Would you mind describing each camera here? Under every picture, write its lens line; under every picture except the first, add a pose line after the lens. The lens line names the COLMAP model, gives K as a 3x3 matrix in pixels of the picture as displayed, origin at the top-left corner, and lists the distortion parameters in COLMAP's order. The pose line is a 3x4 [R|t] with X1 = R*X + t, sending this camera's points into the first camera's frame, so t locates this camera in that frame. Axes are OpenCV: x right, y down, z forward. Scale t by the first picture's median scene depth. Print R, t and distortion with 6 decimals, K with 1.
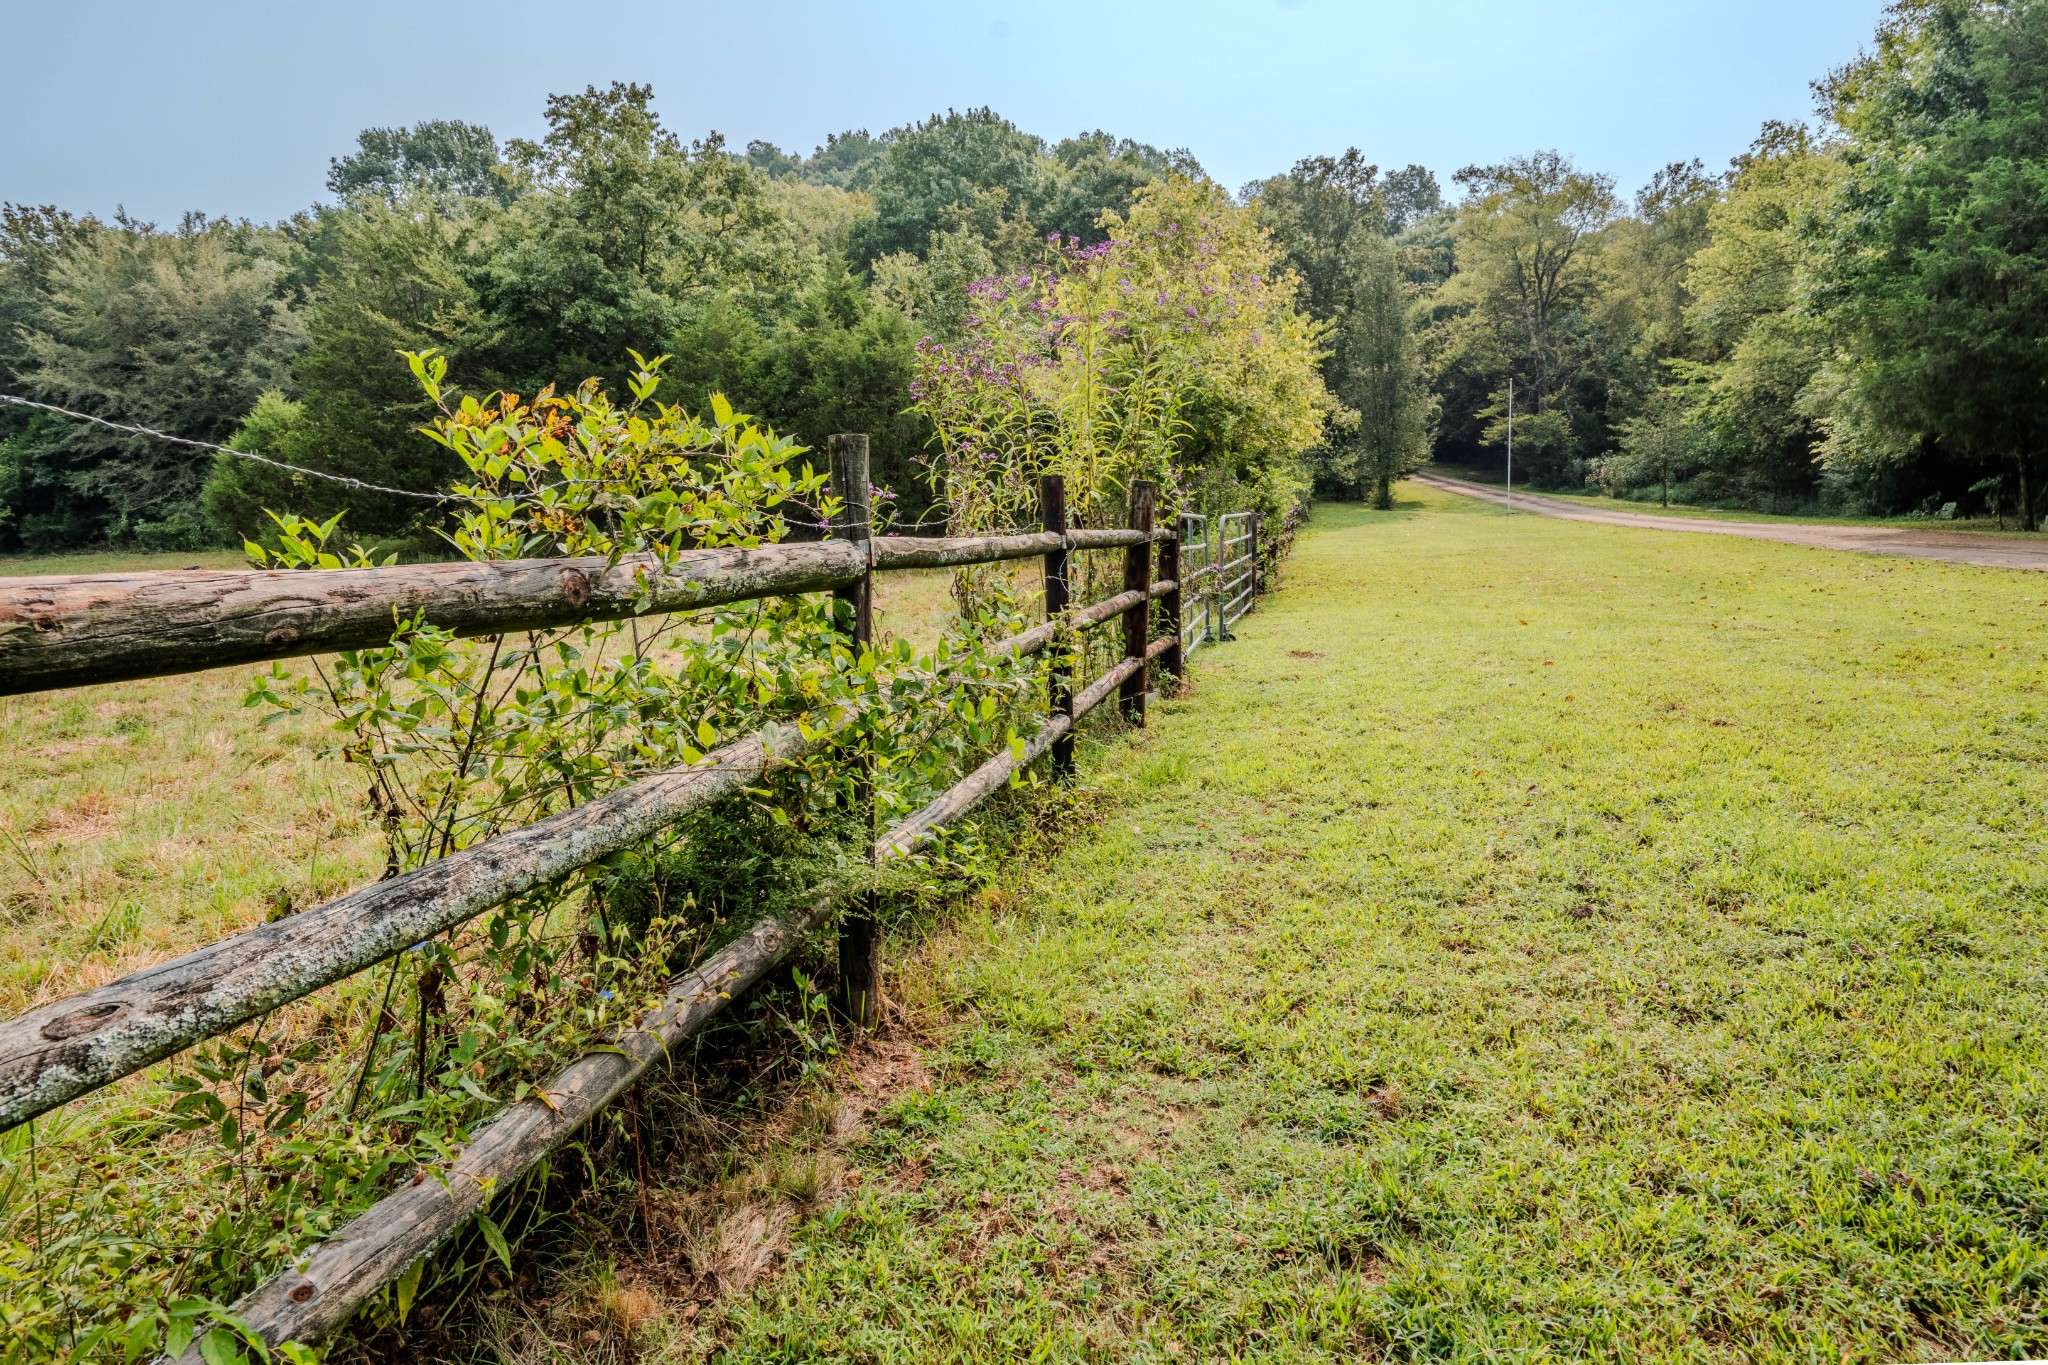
lens RADIAL K [[1257.1, 0, 1022.0], [0, 1257.1, 651.5], [0, 0, 1]] dist [-0.032485, 0.031026]
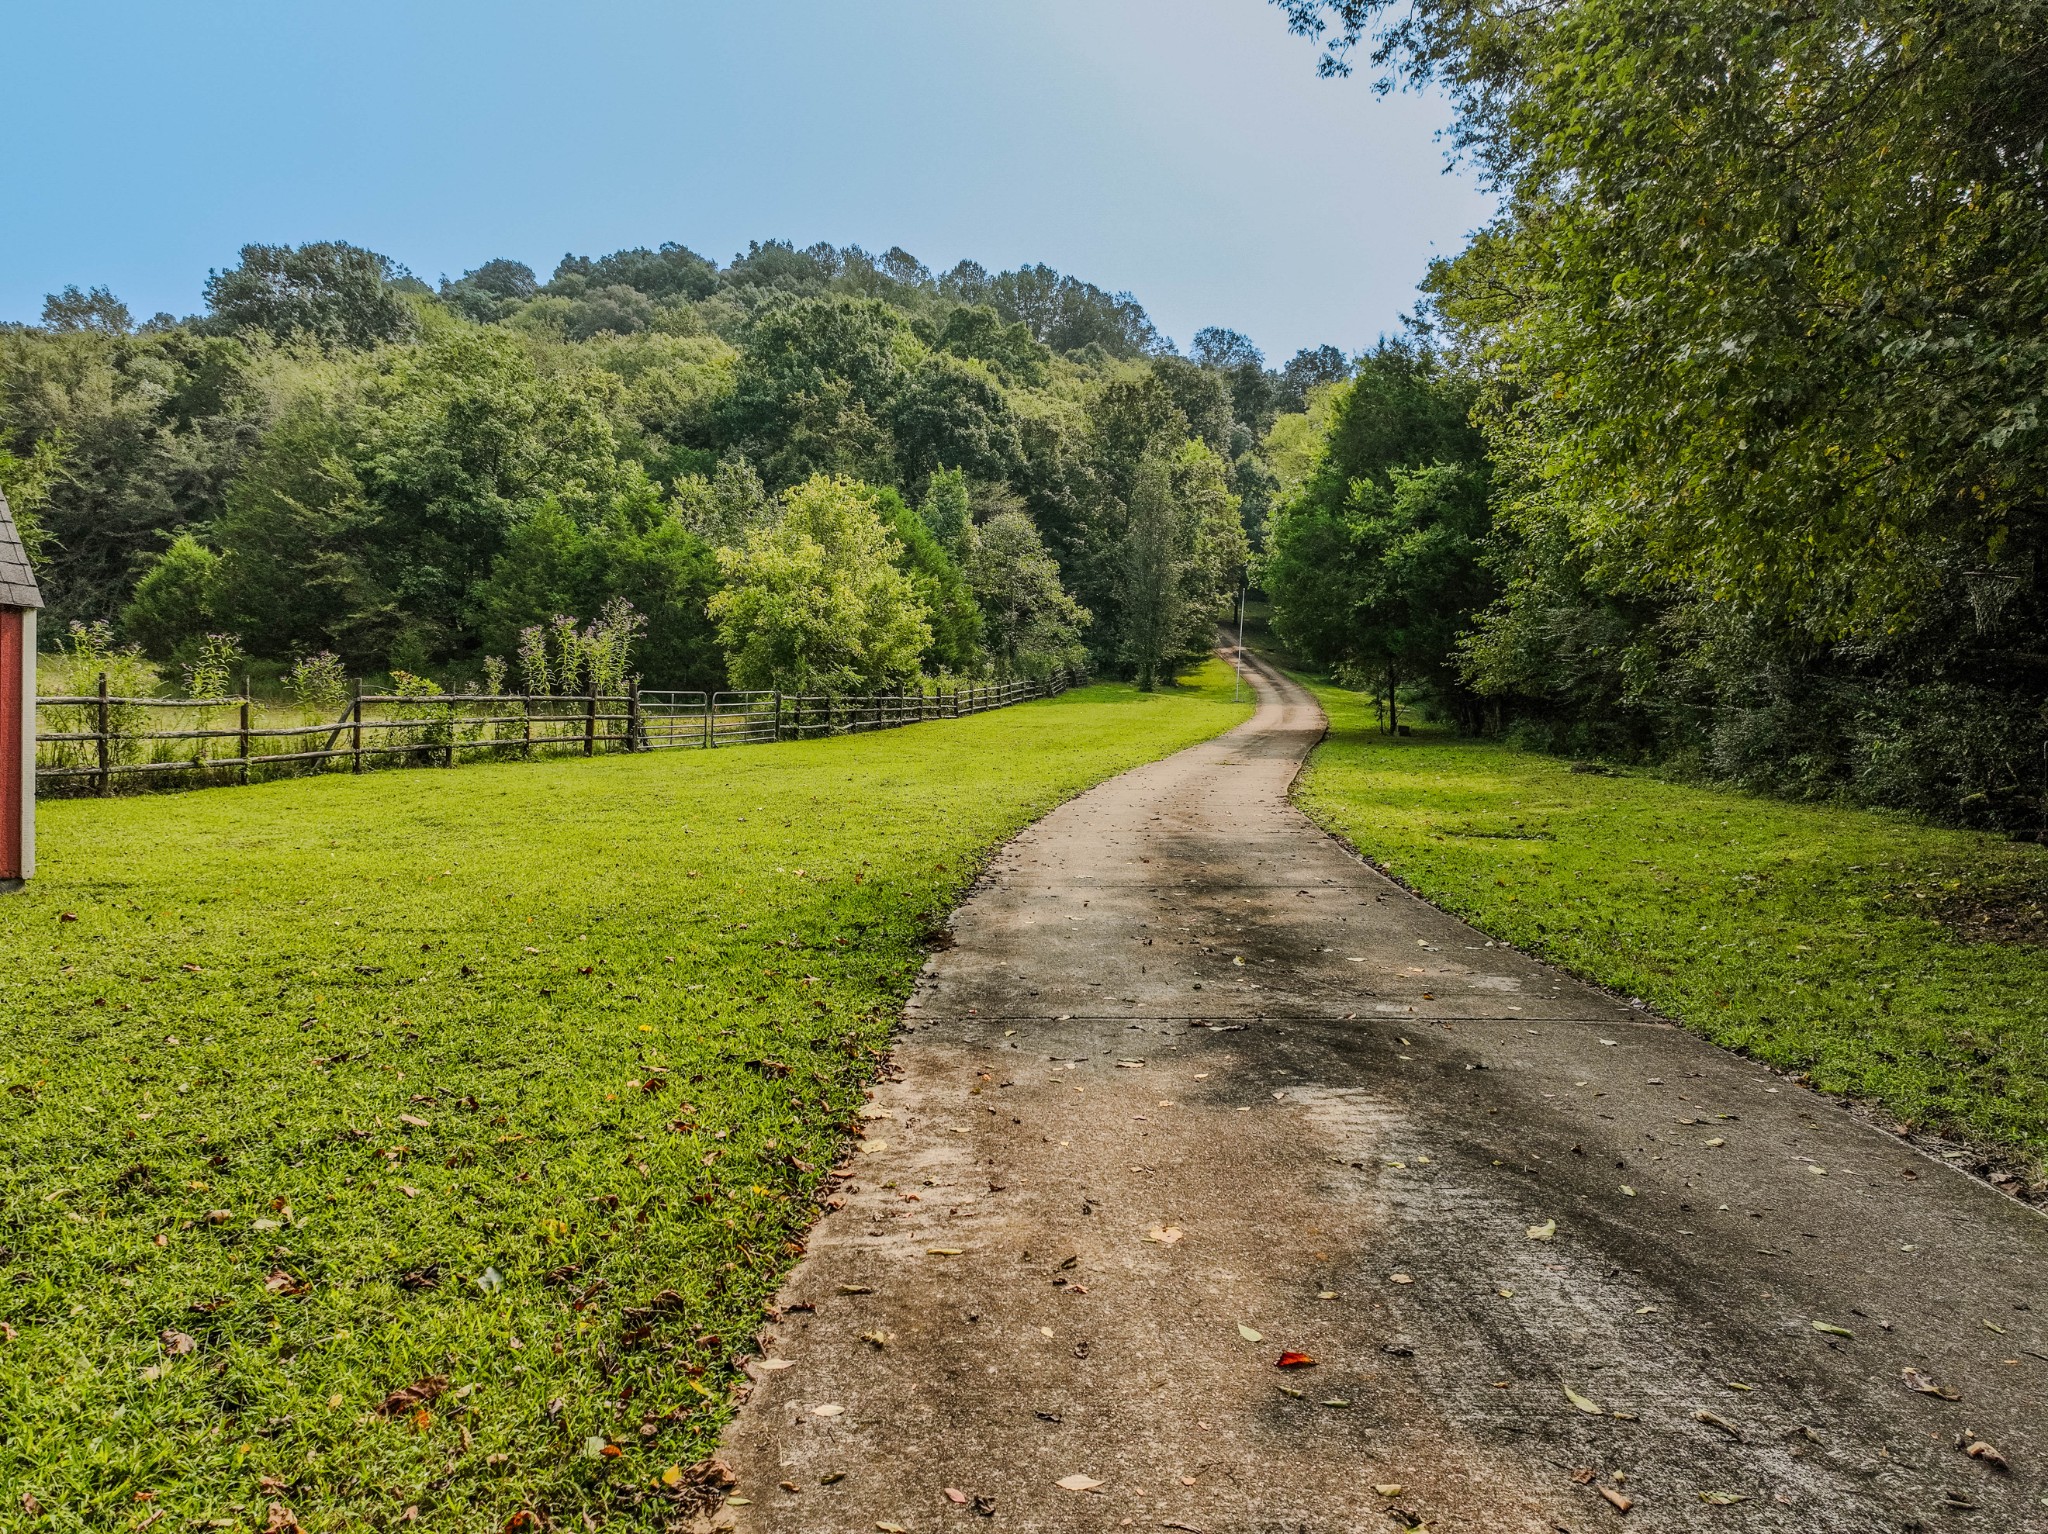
lens RADIAL K [[1474.6, 0, 1025.9], [0, 1474.6, 766.0], [0, 0, 1]] dist [0.003246, 0.028117]
pose [[0.996818, 0.067544, 0.042325, 0.206652], [-0.065624, 0.996819, -0.045229, 0.034912], [-0.045246, 0.042308, 0.998080, -0.553874]]
